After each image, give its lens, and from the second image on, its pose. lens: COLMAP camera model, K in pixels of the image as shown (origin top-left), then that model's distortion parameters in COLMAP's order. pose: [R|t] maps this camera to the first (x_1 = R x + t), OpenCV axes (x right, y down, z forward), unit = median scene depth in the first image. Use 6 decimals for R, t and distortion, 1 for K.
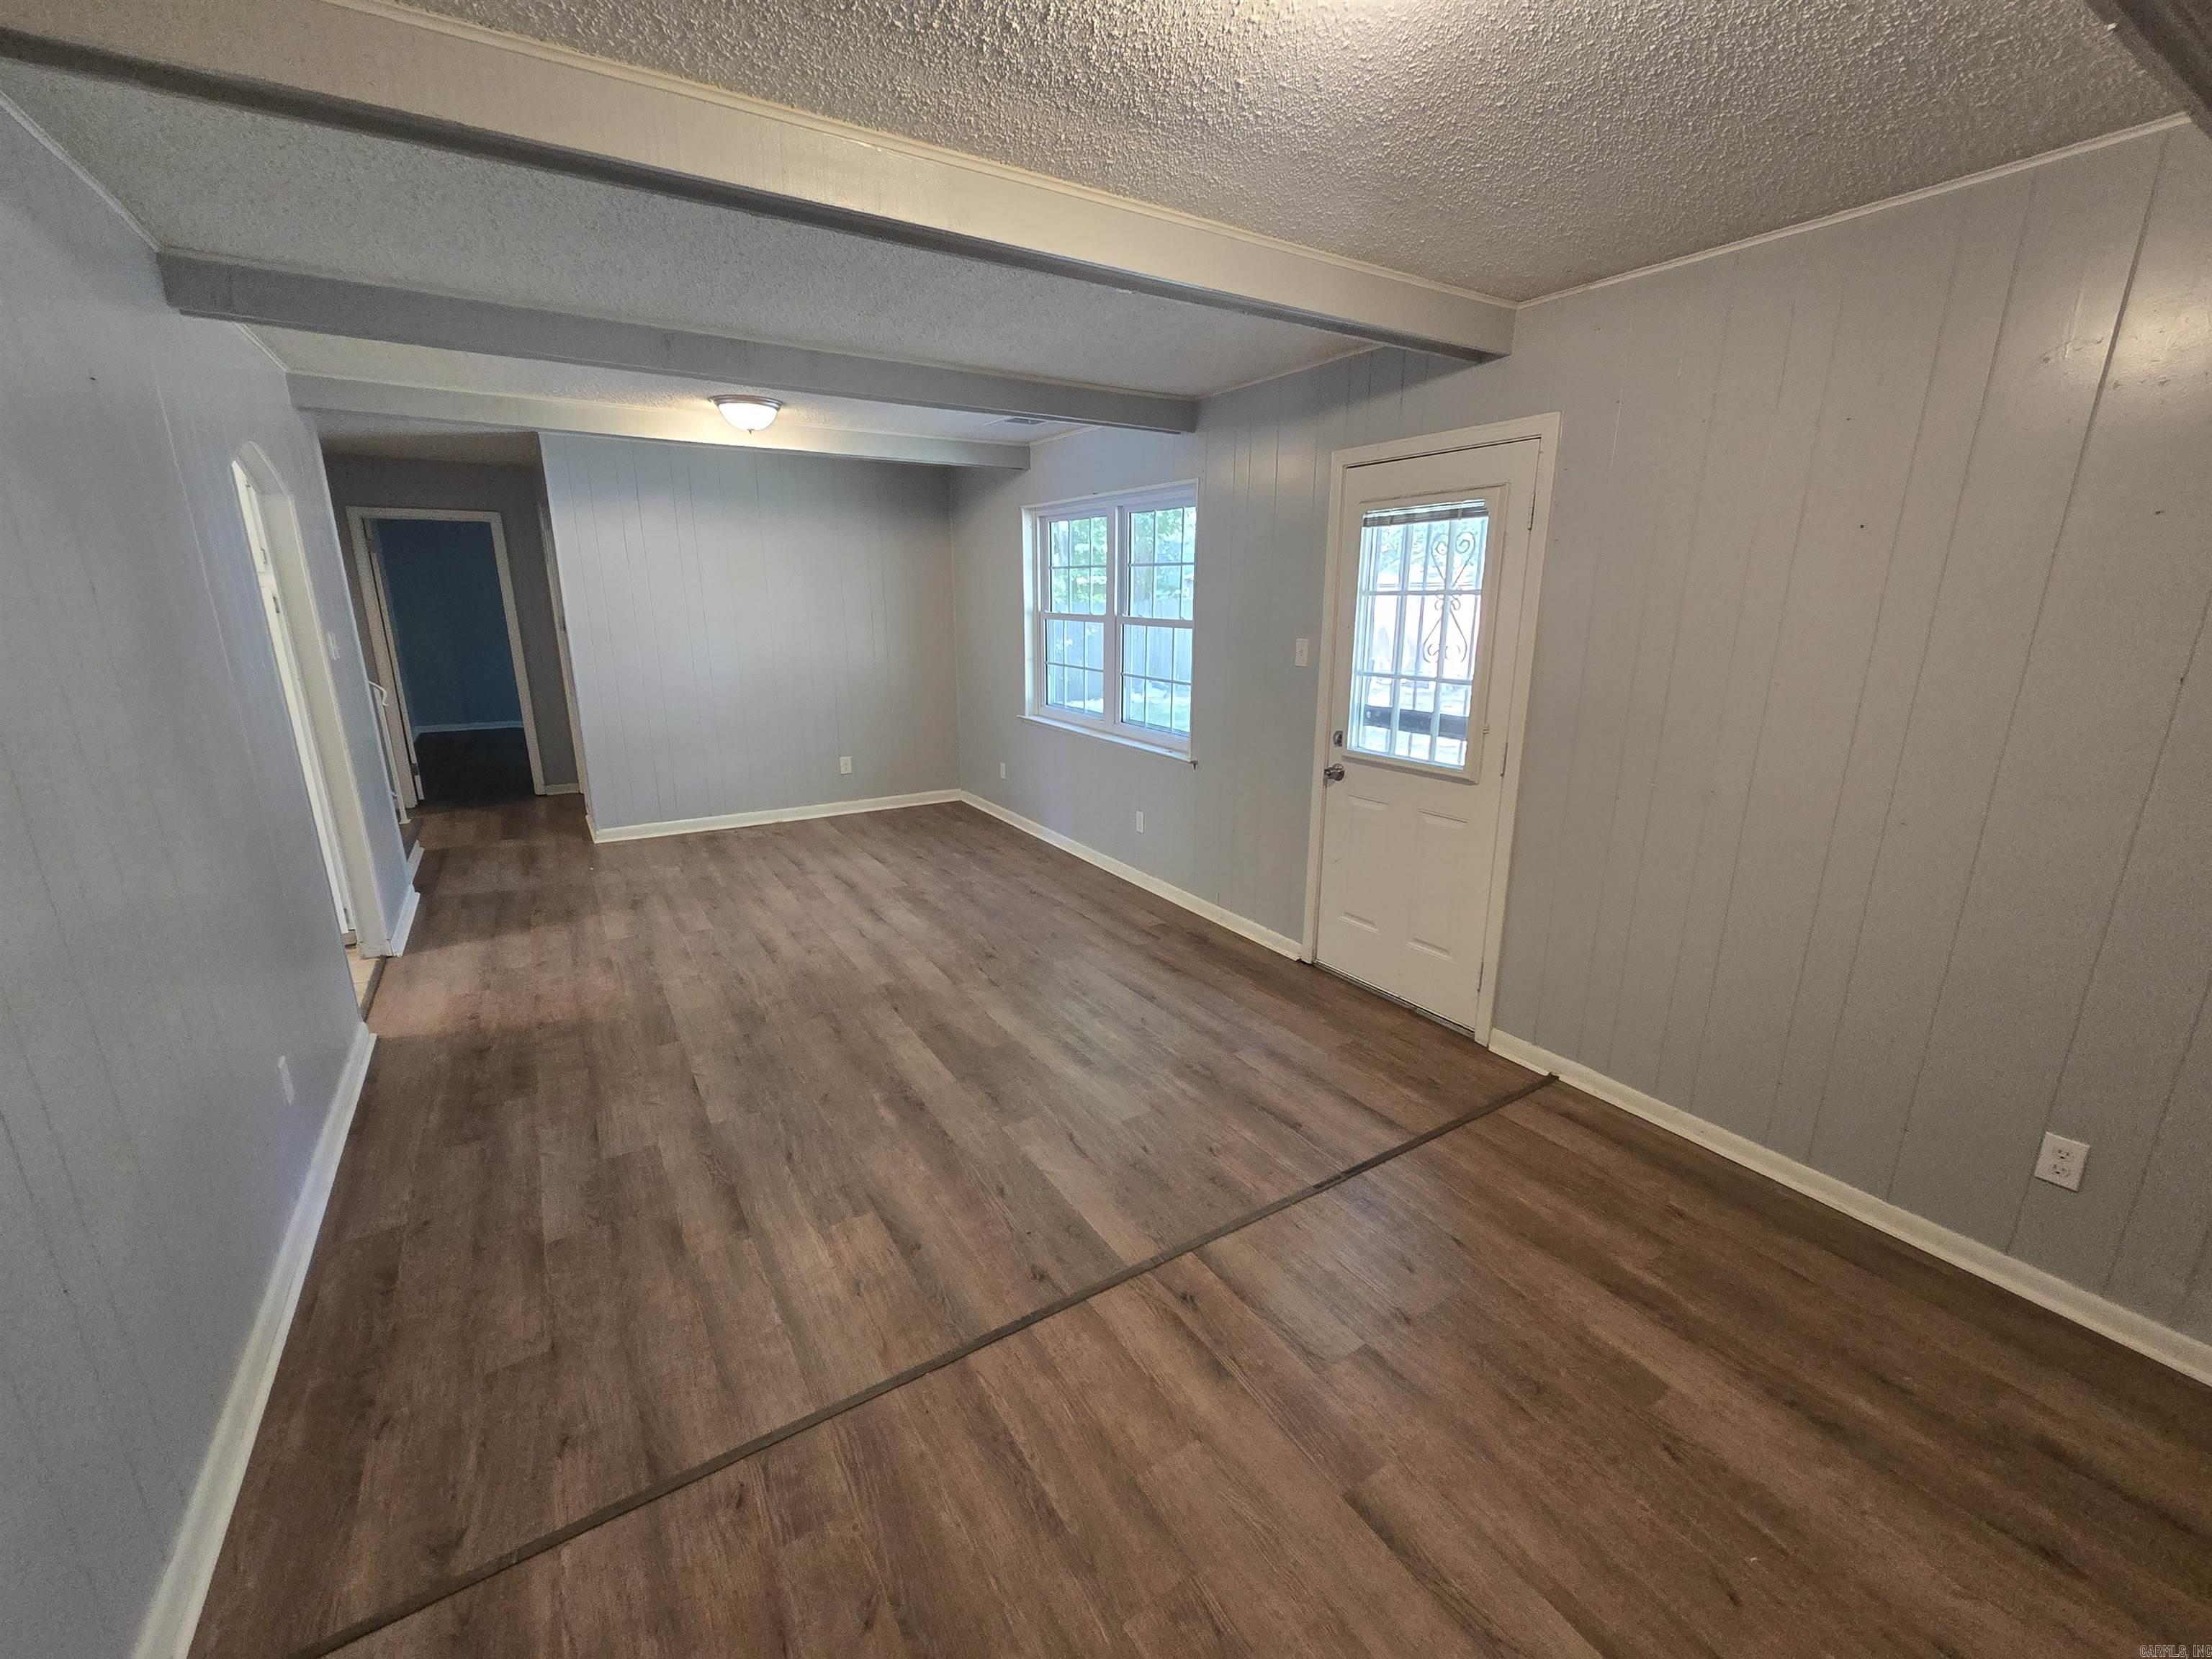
lens RADIAL K [[896.4, 0, 1087.2], [0, 896.4, 853.0], [0, 0, 1]] dist [0.000012, 0.000042]
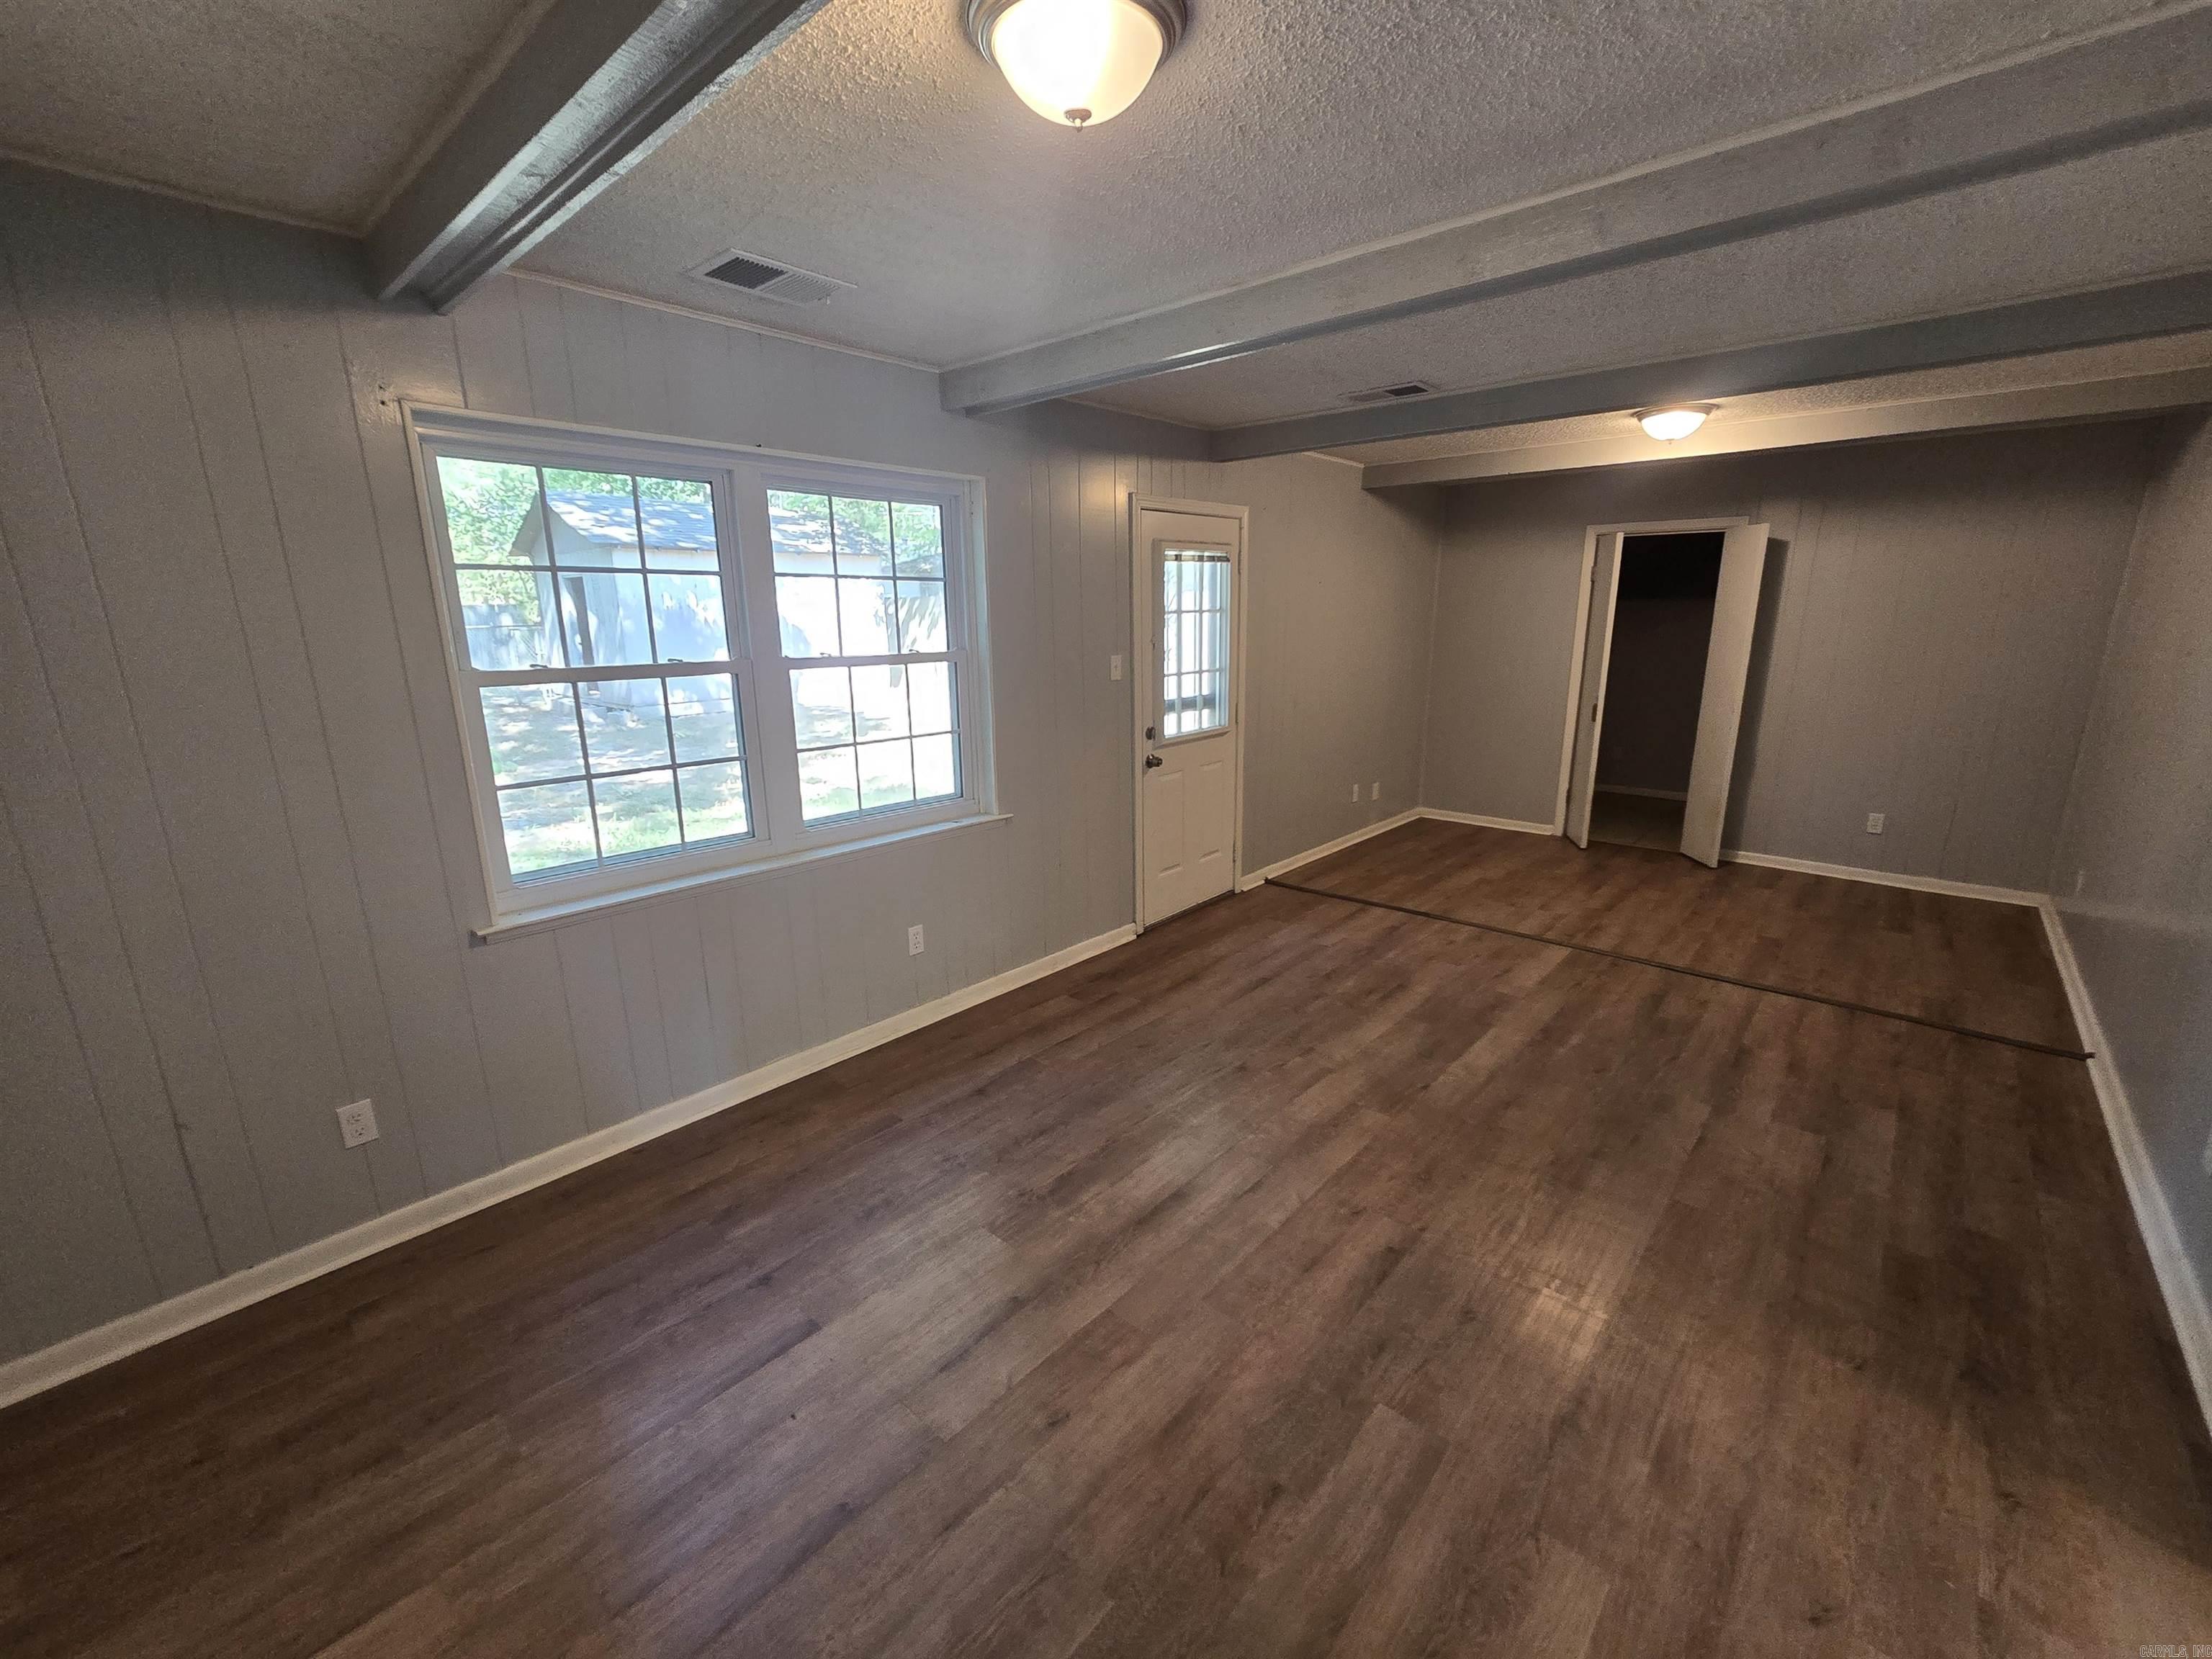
lens RADIAL K [[896.4, 0, 1125.7], [0, 896.4, 844.2], [0, 0, 1]] dist [0.000012, 0.000042]
pose [[-0.296420, -0.241059, 0.924135, -0.921081], [0.276305, 0.904598, 0.324588, -0.422696], [-0.914216, 0.351558, -0.201535, 1.431591]]
